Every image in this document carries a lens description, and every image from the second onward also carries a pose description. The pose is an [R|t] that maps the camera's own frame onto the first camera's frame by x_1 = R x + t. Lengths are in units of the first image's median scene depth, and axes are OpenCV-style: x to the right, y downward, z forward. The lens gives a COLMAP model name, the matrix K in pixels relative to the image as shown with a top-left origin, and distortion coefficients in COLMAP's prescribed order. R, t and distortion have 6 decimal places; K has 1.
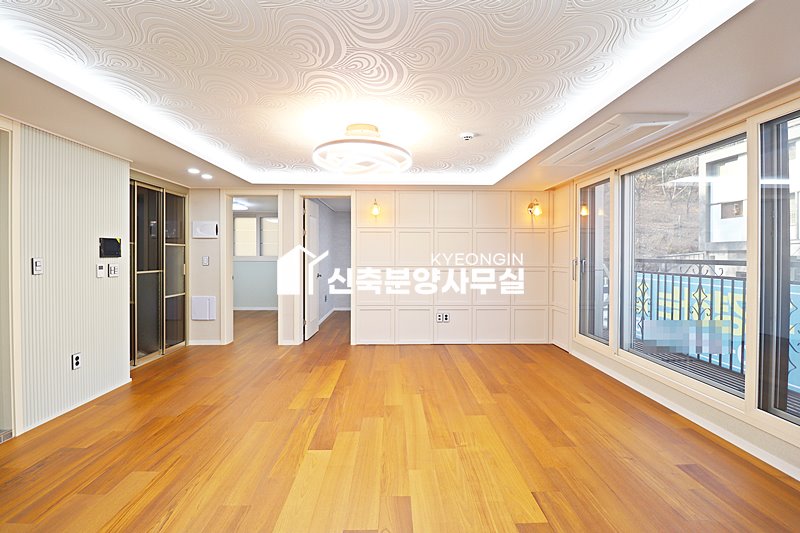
lens RADIAL K [[368.4, 0, 398.7], [0, 368.4, 258.2], [0, 0, 1]] dist [-0.010943, -0.000692]
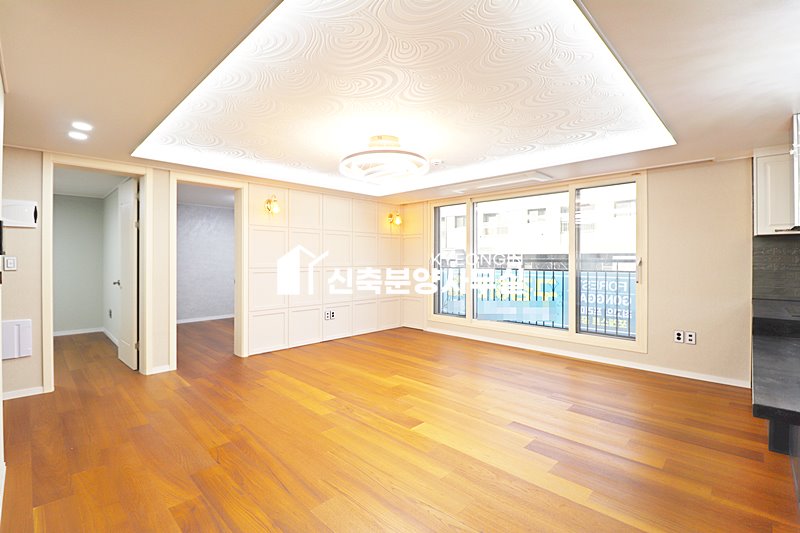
lens RADIAL K [[368.4, 0, 398.7], [0, 368.4, 258.2], [0, 0, 1]] dist [-0.010943, -0.000692]
pose [[0.712038, 0.001871, 0.702139, -0.719011], [0.005497, 0.999951, -0.008239, 0.012130], [-0.702120, 0.009726, 0.711993, 0.159307]]
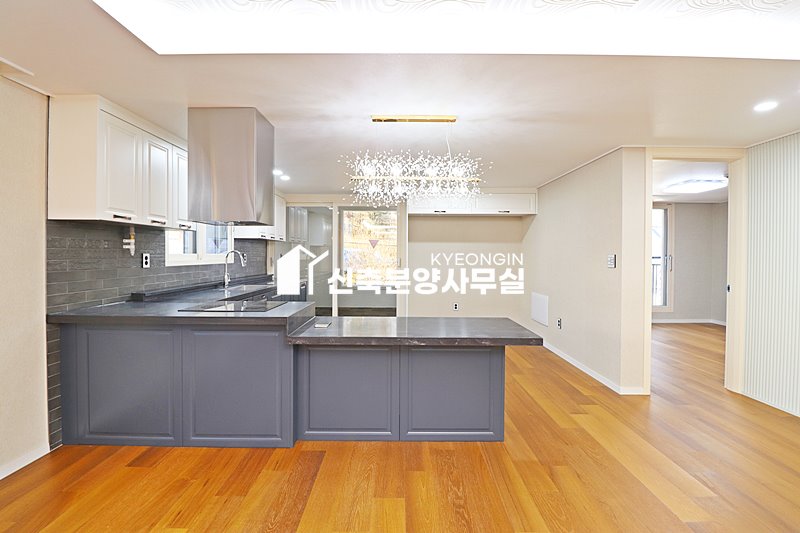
lens RADIAL K [[368.4, 0, 398.7], [0, 368.4, 258.2], [0, 0, 1]] dist [-0.010943, -0.000692]
pose [[-0.999749, -0.006422, 0.021451, 0.025892], [-0.006121, 0.999882, 0.014080, 0.007630], [-0.021539, 0.013945, -0.999671, 0.814241]]
